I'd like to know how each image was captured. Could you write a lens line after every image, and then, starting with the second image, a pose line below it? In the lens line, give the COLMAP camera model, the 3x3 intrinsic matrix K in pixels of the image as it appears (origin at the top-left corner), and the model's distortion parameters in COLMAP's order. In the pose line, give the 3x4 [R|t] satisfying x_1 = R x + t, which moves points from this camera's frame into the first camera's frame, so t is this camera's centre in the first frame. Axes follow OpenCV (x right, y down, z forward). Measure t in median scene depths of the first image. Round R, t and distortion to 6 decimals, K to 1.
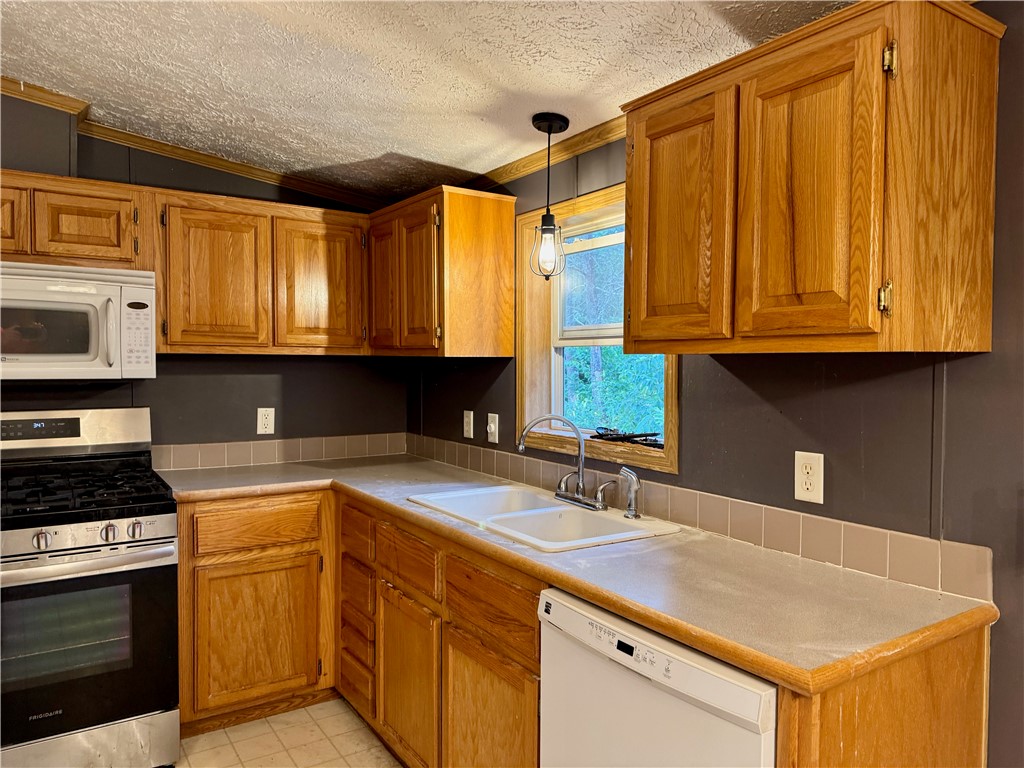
lens RADIAL K [[710.2, 0, 514.2], [0, 710.2, 389.9], [0, 0, 1]] dist [0.072739, -0.085732]
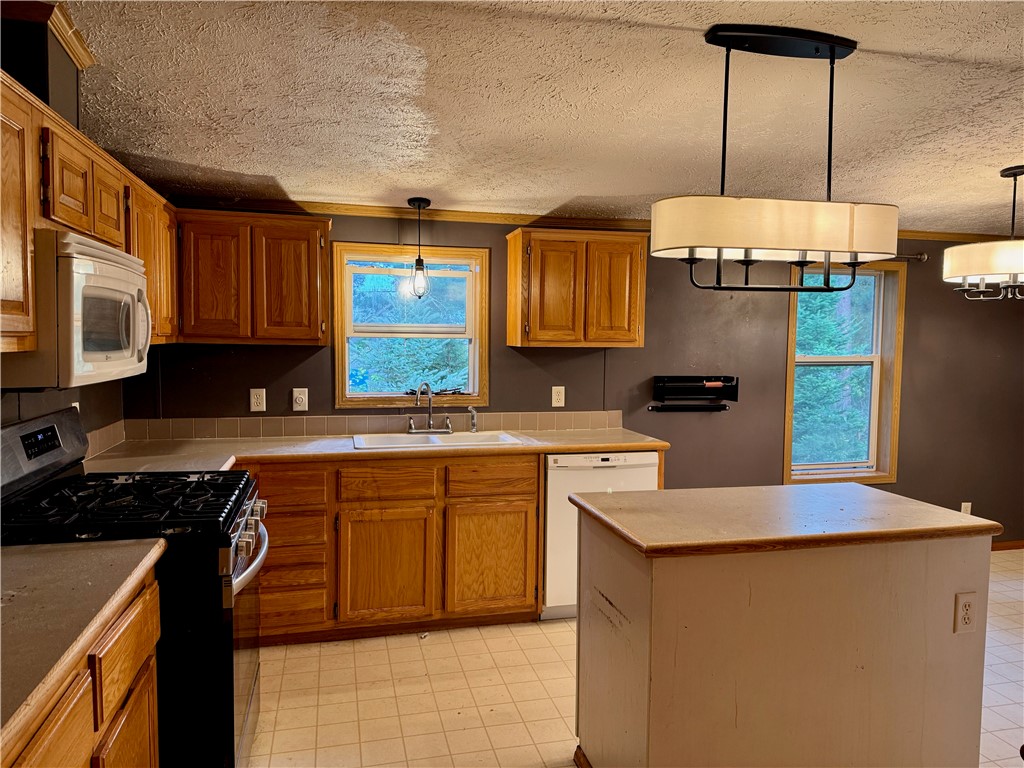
lens RADIAL K [[710.2, 0, 514.2], [0, 710.2, 389.9], [0, 0, 1]] dist [0.072739, -0.085732]
pose [[0.328528, -0.072563, 0.941703, -1.252145], [0.028440, 0.997352, 0.066929, -0.044051], [-0.944066, 0.004794, 0.329722, 0.230094]]
